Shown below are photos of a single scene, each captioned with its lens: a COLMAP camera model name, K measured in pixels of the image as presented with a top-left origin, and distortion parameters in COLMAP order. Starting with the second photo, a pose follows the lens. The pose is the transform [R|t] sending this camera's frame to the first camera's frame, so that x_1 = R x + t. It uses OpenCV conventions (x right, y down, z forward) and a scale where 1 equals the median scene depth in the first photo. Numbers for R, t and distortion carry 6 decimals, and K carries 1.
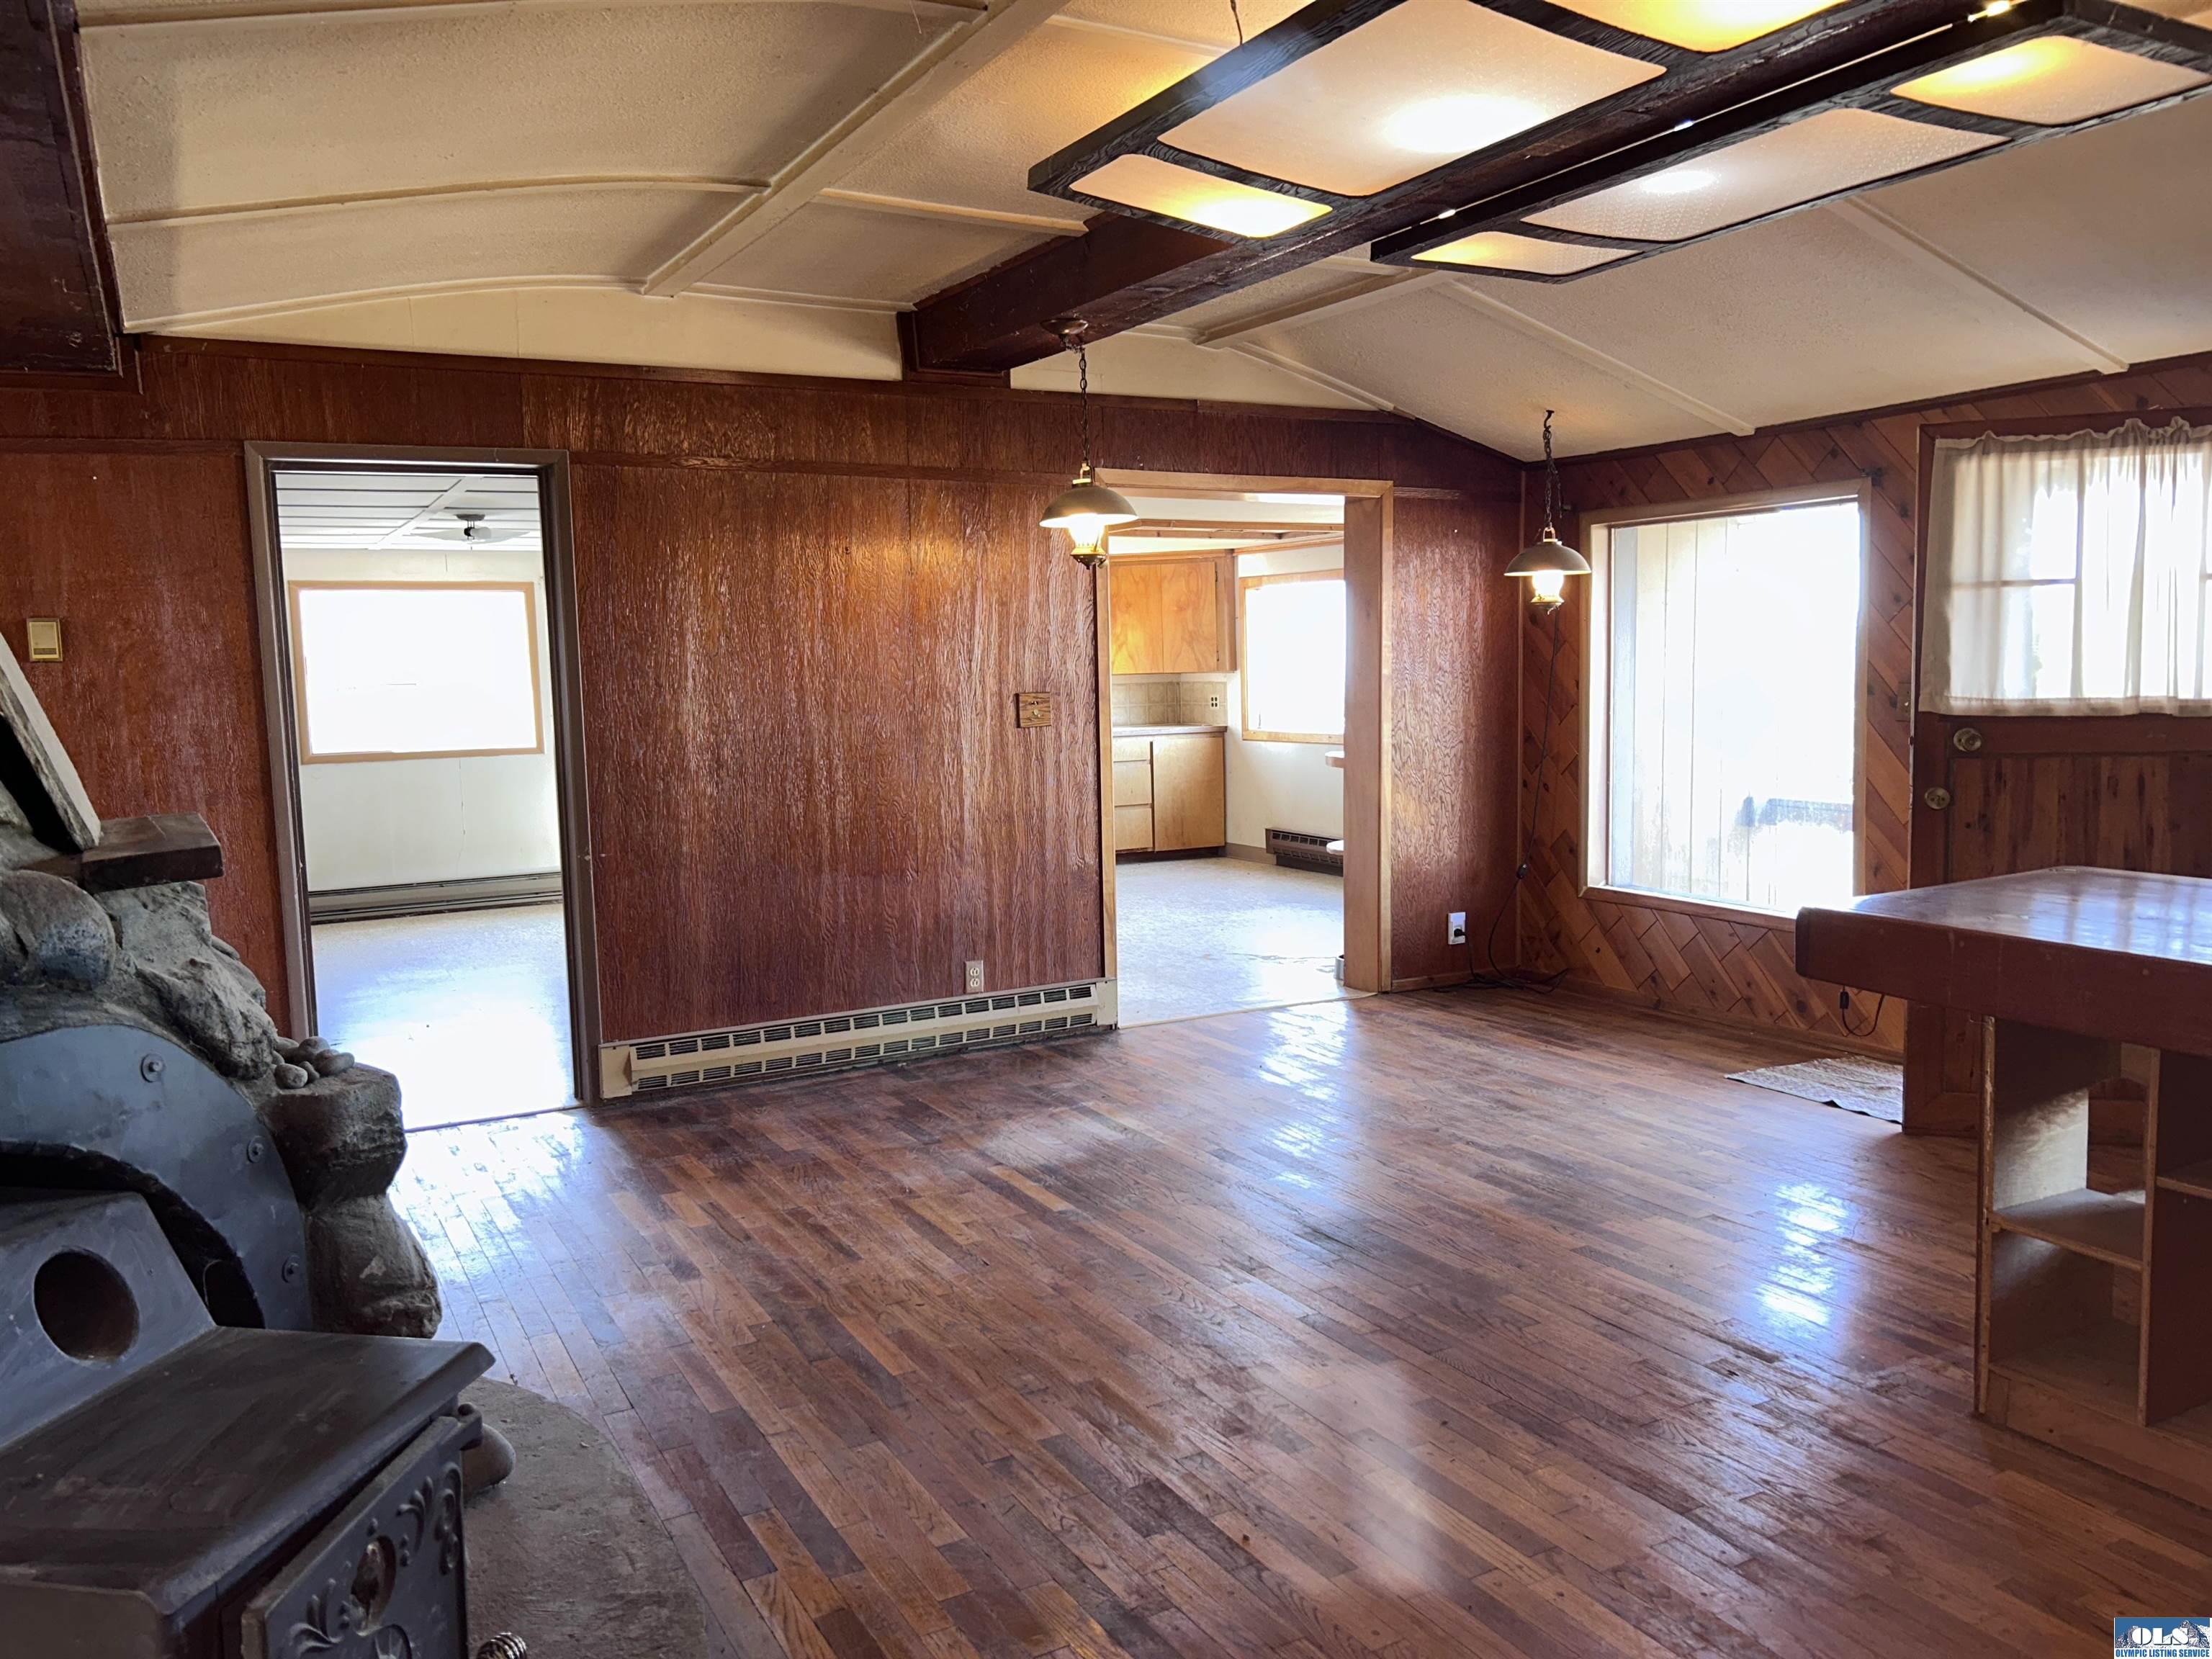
lens RADIAL K [[1660.1, 0, 1101.3], [0, 1660.1, 835.9], [0, 0, 1]] dist [0.059199, -0.082992]
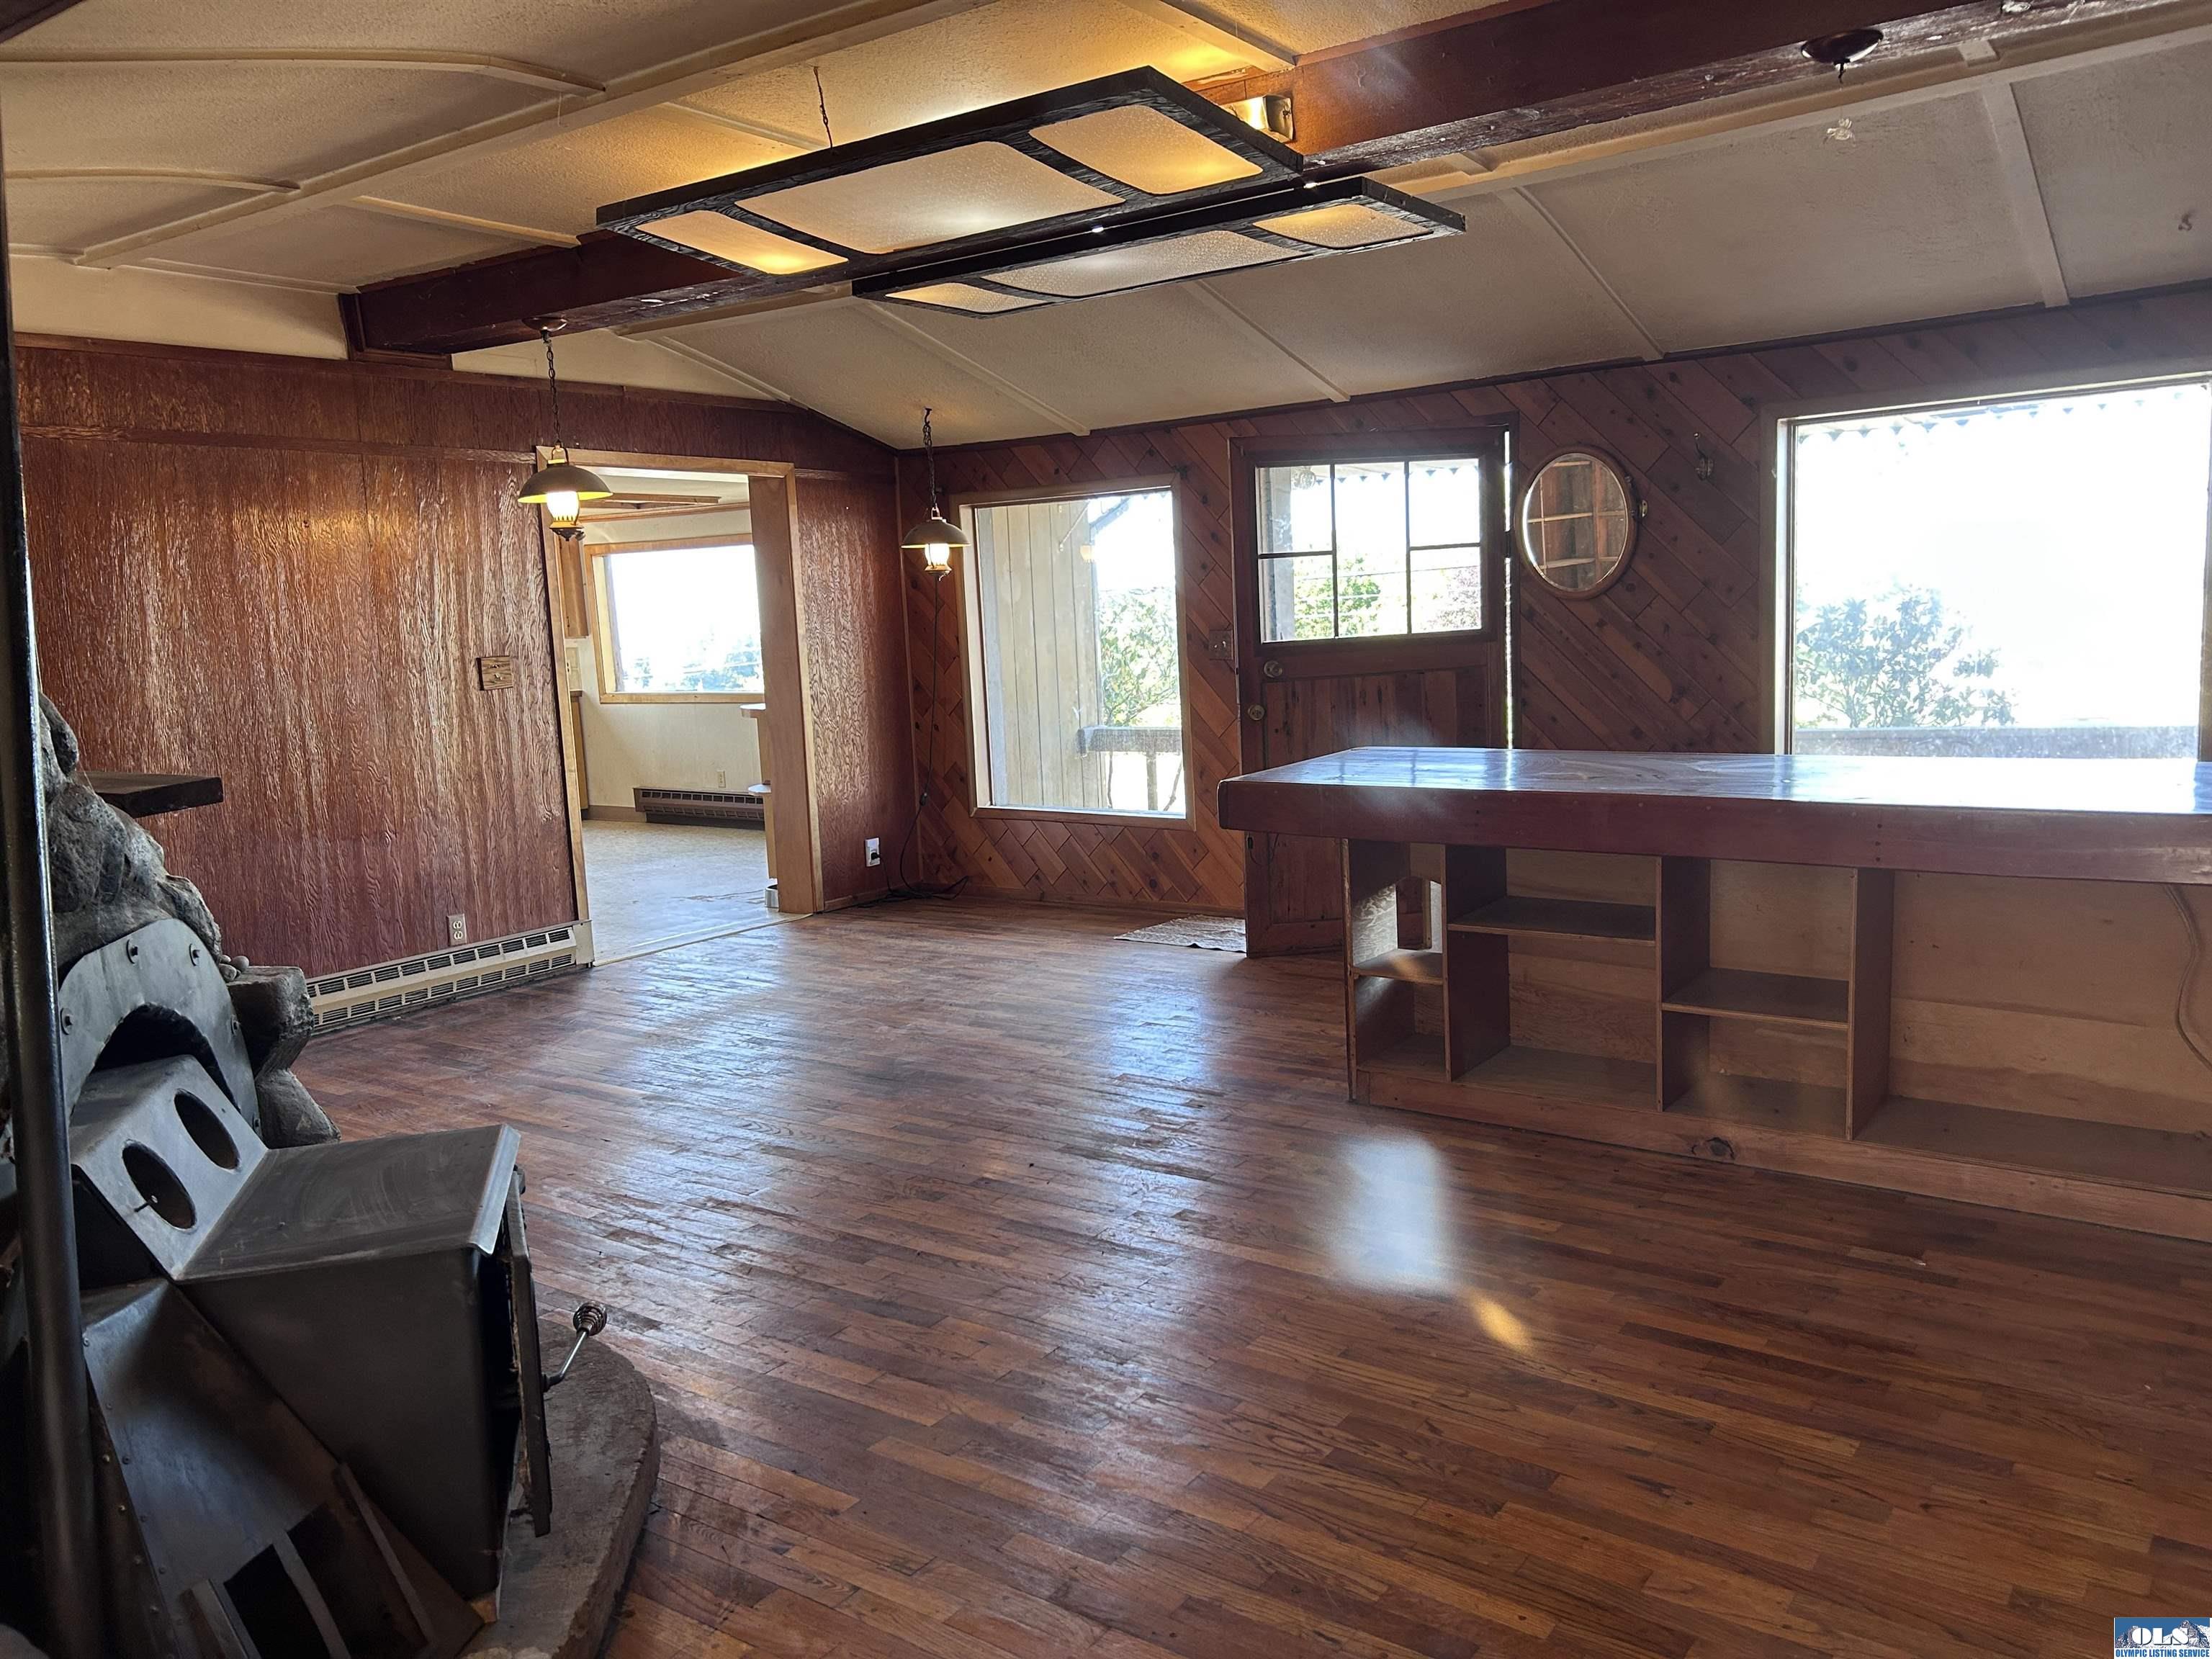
lens RADIAL K [[1660.1, 0, 1121.7], [0, 1660.1, 841.8], [0, 0, 1]] dist [0.059199, -0.082992]
pose [[0.897749, -0.080644, 0.433063, -0.158894], [0.070340, 0.996729, 0.039792, 0.017527], [-0.434855, -0.005262, 0.900485, -0.143810]]
